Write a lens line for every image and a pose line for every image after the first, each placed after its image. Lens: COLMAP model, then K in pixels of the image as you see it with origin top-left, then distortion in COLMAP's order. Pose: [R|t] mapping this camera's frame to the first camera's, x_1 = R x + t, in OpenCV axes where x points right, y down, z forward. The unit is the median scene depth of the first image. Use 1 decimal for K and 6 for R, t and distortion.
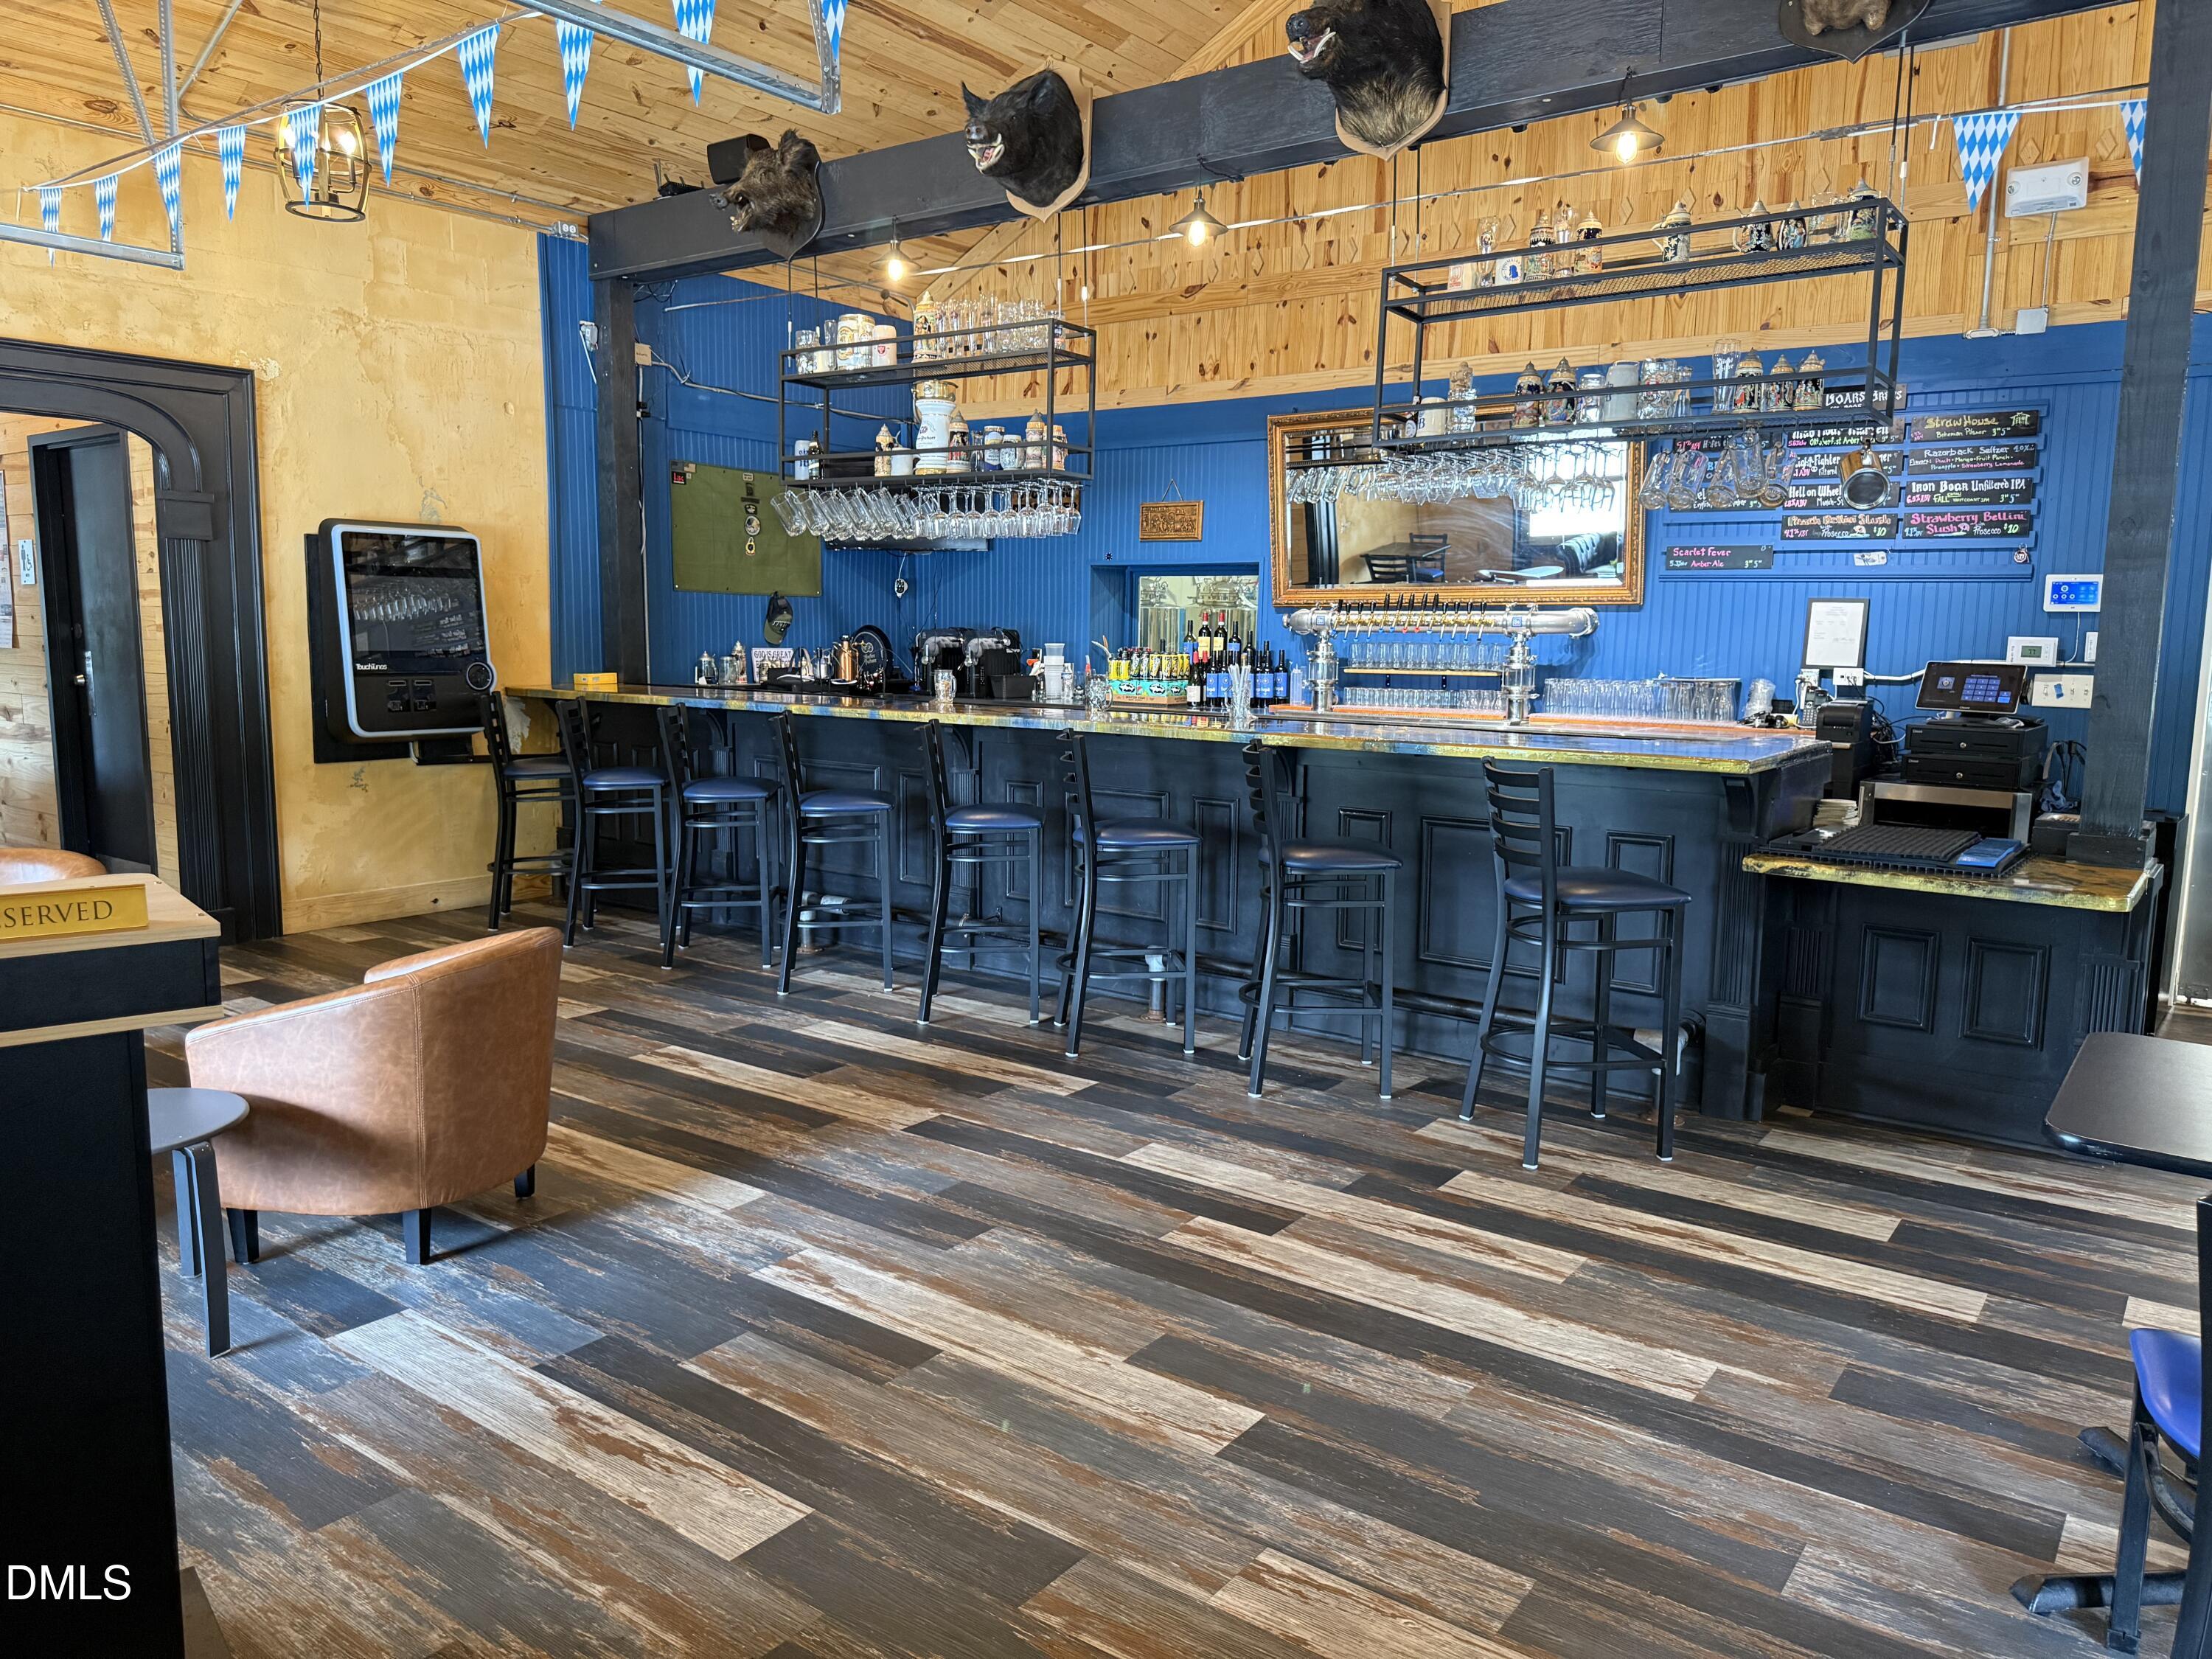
lens RADIAL K [[1555.3, 0, 1106.0], [0, 1555.3, 829.5], [0, 0, 1]] dist [0.053390, -0.049659]
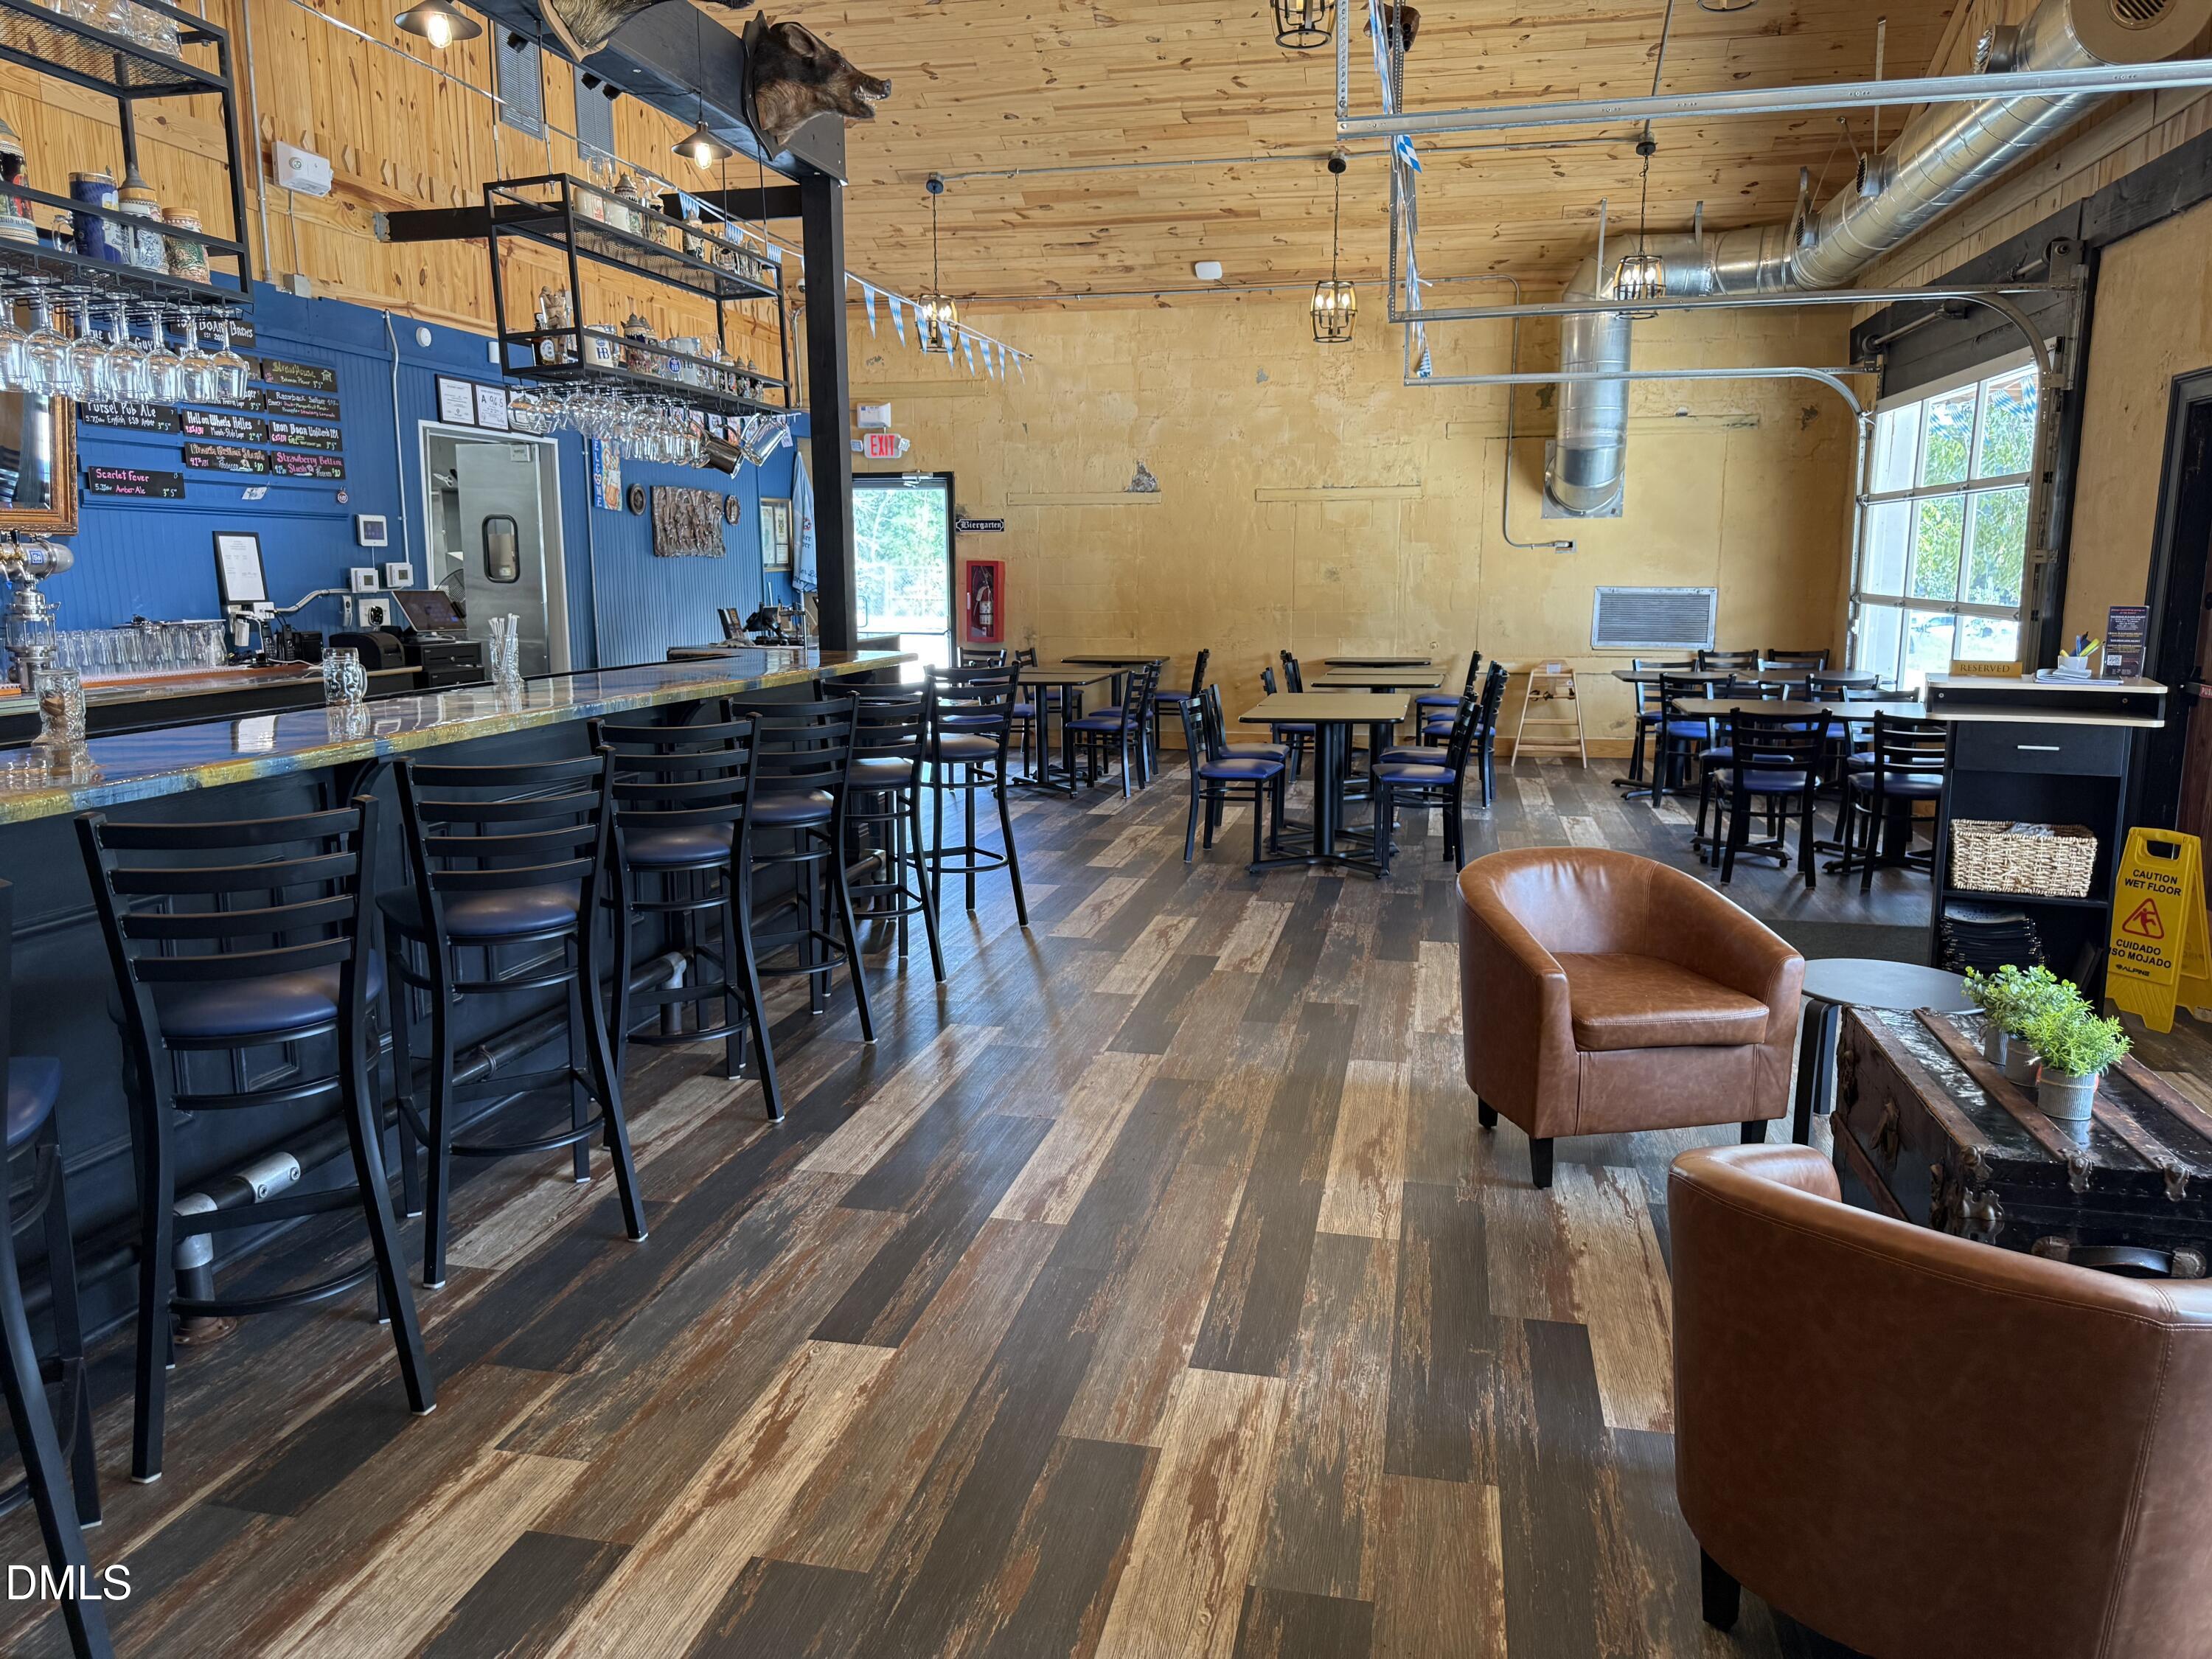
lens RADIAL K [[1555.3, 0, 1106.0], [0, 1555.3, 829.5], [0, 0, 1]] dist [0.053390, -0.049659]
pose [[-0.404735, -0.170134, 0.898468, -0.911350], [0.118815, 0.964426, 0.236147, -0.182715], [-0.906682, 0.202329, -0.370122, 1.223550]]
